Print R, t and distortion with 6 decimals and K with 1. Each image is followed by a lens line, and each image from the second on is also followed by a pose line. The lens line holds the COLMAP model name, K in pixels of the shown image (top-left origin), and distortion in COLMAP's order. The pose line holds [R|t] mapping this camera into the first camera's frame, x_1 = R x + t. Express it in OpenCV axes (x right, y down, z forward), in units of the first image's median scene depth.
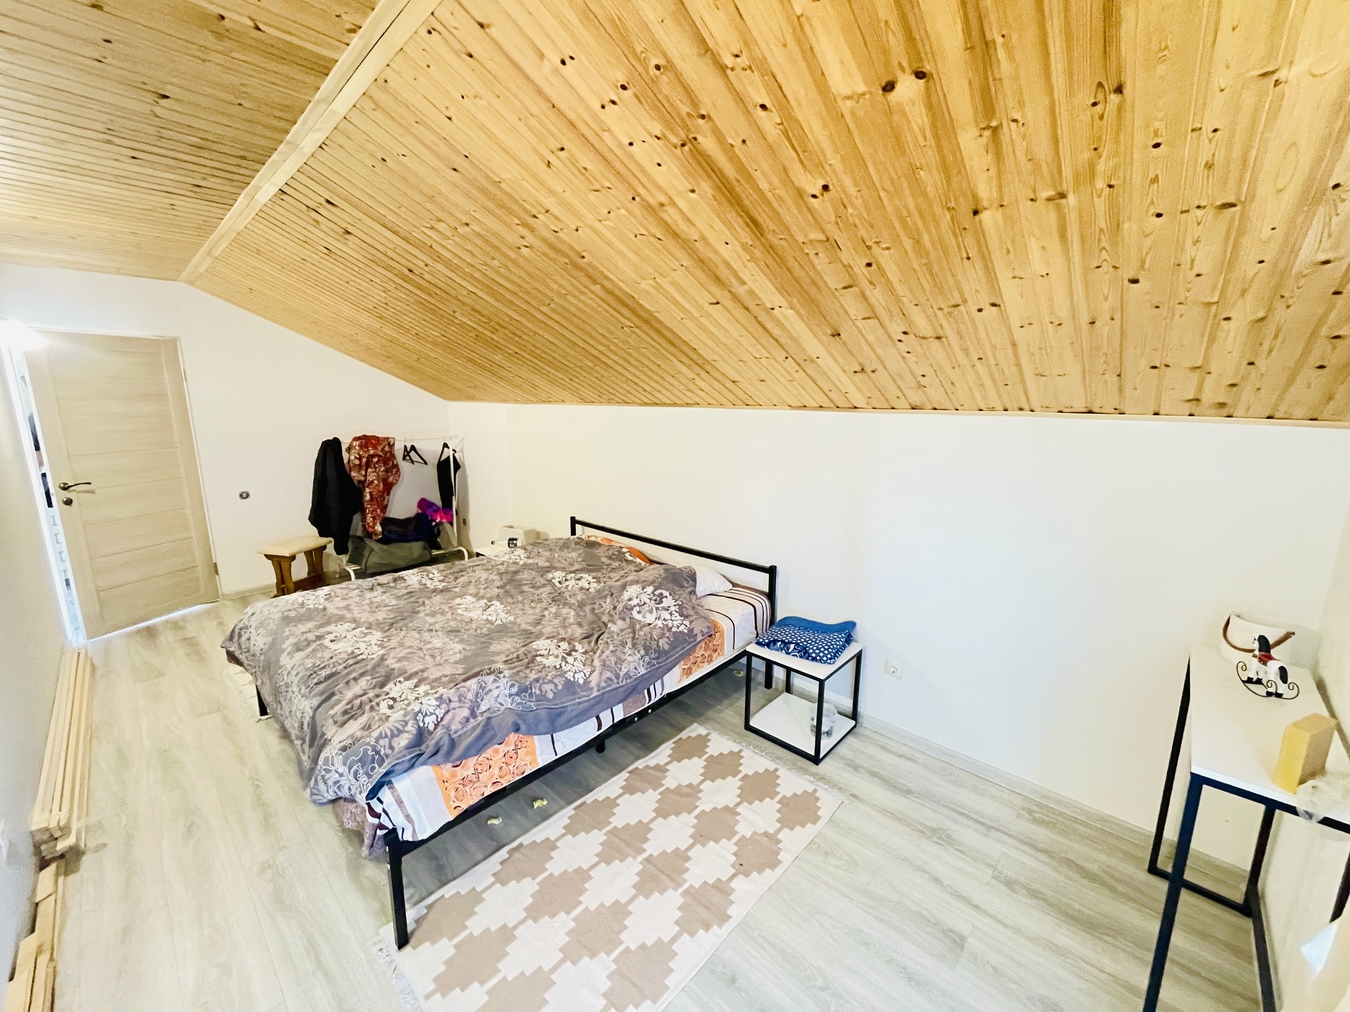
lens RADIAL K [[547.7, 0, 674.3], [0, 547.7, 506.7], [0, 0, 1]] dist [-0.000925, 0.001309]
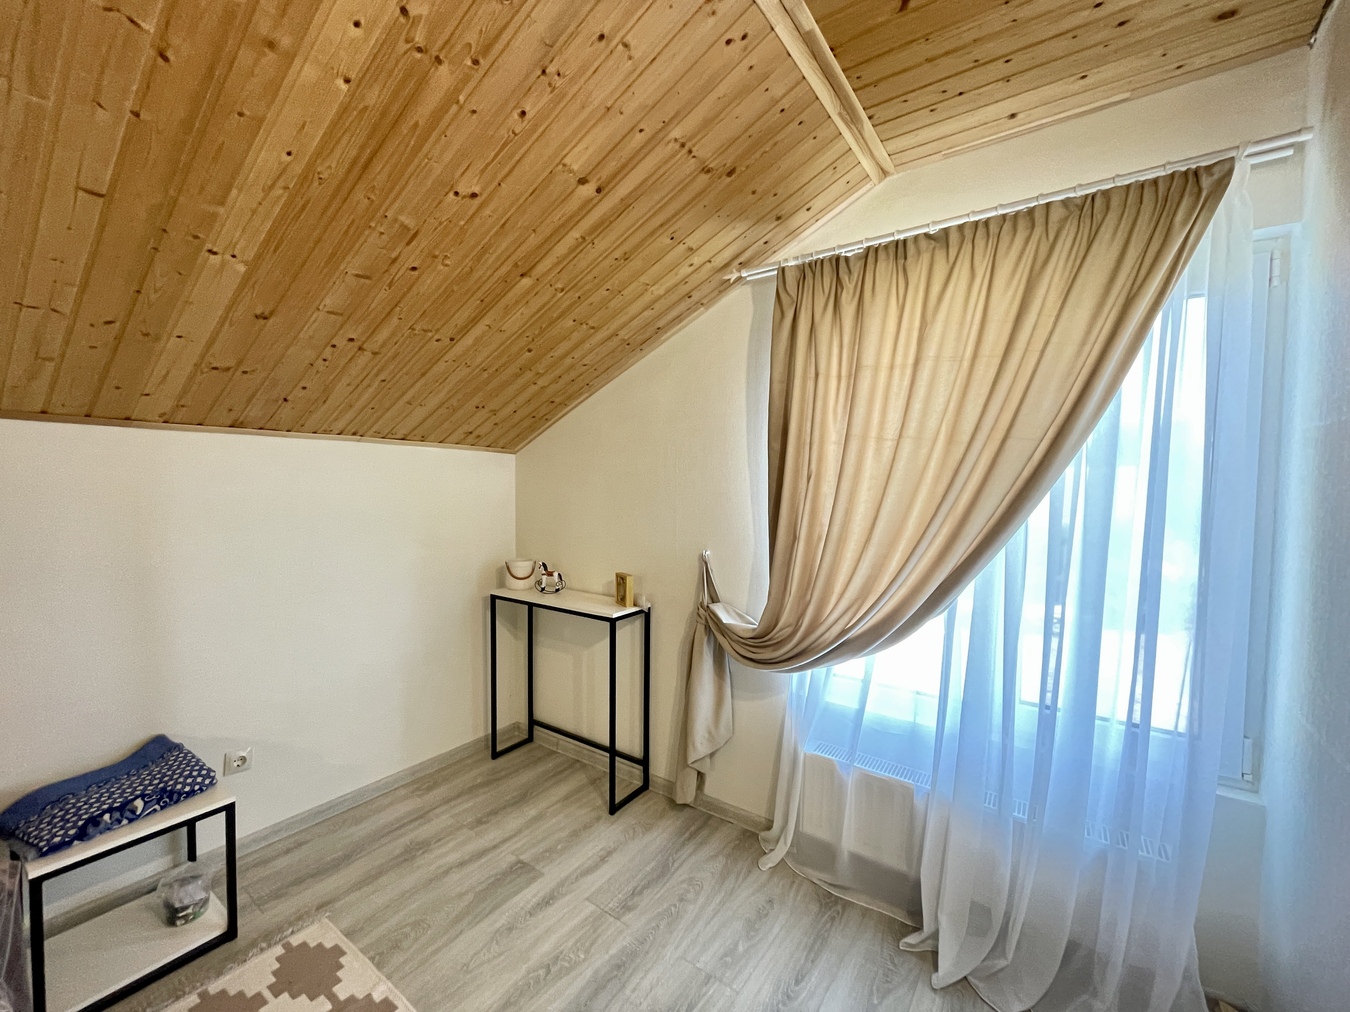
lens RADIAL K [[547.7, 0, 674.6], [0, 547.7, 506.4], [0, 0, 1]] dist [-0.000925, 0.001309]
pose [[-0.129743, -0.047810, 0.990394, -0.600524], [0.187797, 0.979574, 0.071889, 0.006309], [-0.973601, 0.195320, -0.118114, 0.599871]]
